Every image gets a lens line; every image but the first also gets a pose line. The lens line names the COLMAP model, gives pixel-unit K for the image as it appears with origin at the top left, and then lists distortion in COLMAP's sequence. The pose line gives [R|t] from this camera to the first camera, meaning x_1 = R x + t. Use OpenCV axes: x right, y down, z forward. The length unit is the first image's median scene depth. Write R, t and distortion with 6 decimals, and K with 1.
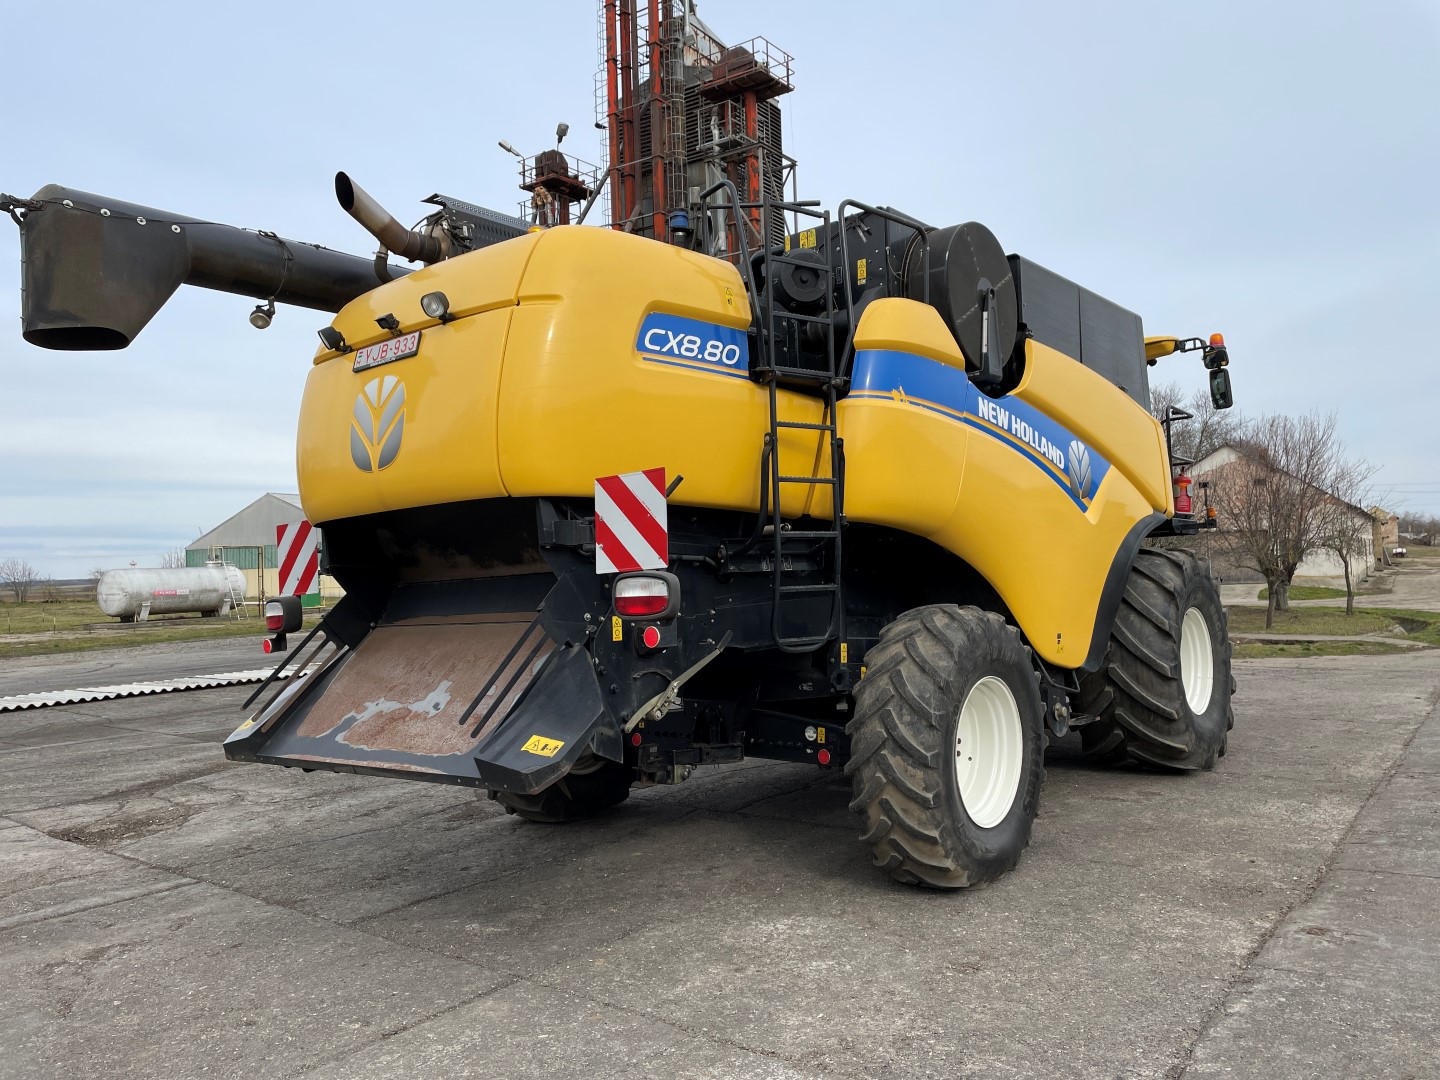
lens RADIAL K [[1090.1, 0, 726.6], [0, 1090.1, 536.2], [0, 0, 1]] dist [0.084592, -0.107541]
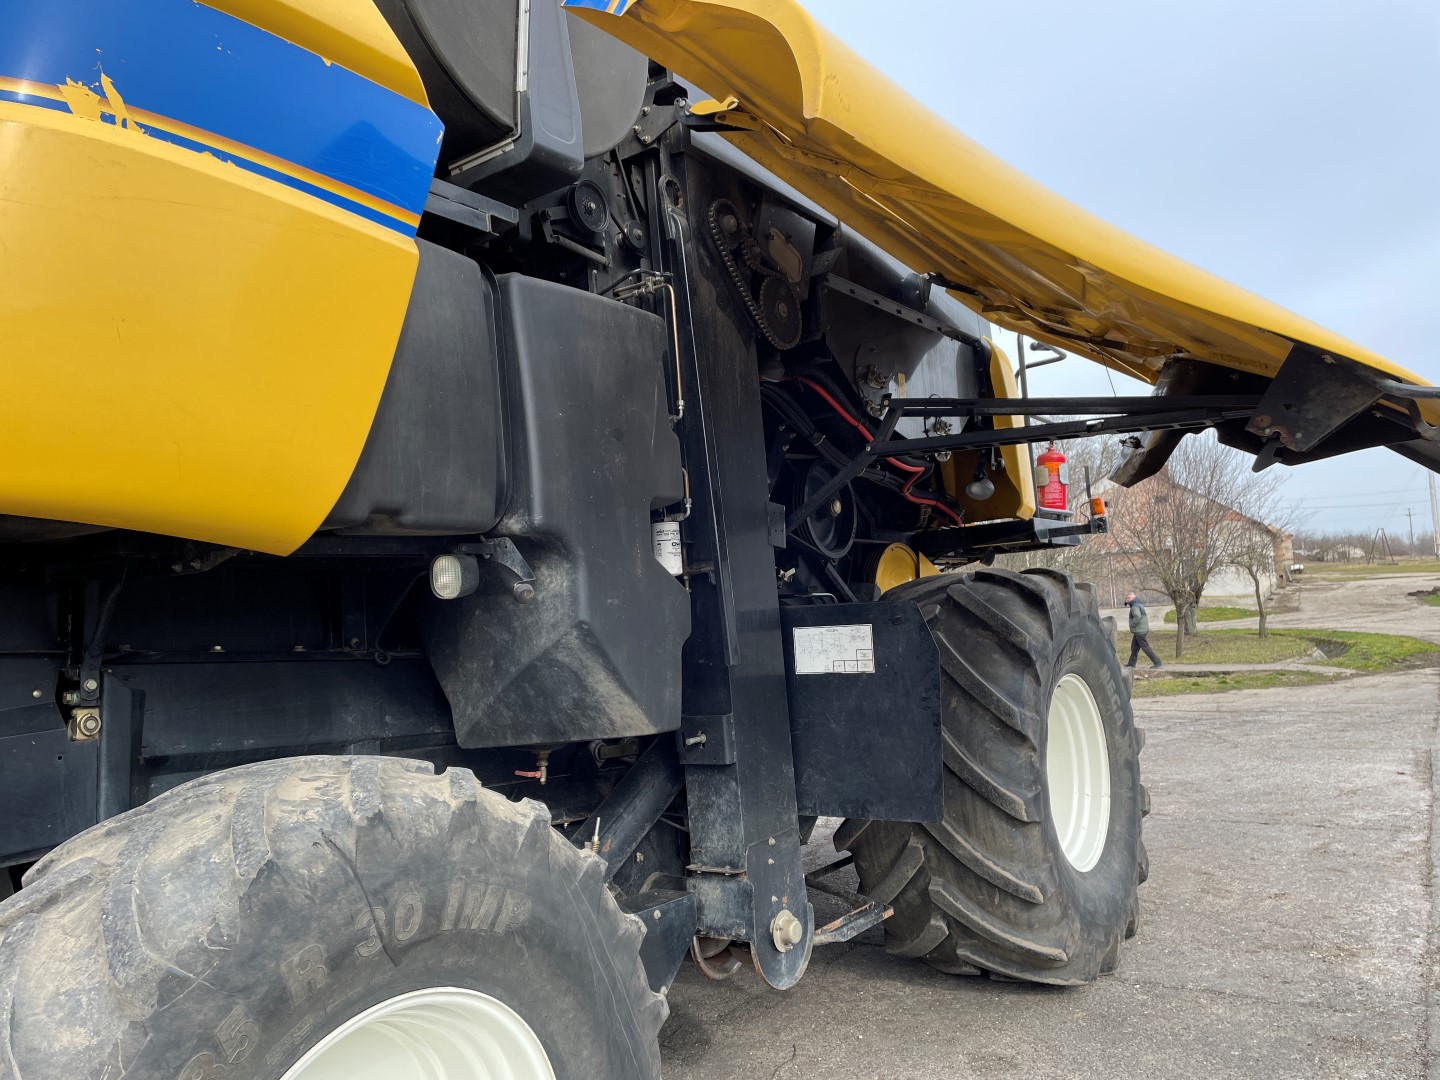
lens RADIAL K [[1090.1, 0, 726.0], [0, 1090.1, 548.2], [0, 0, 1]] dist [0.084592, -0.107541]
pose [[0.996899, -0.028647, 0.073295, 0.059710], [0.030206, 0.999339, -0.020243, 0.002061], [-0.072667, 0.022395, 0.997105, 0.129684]]
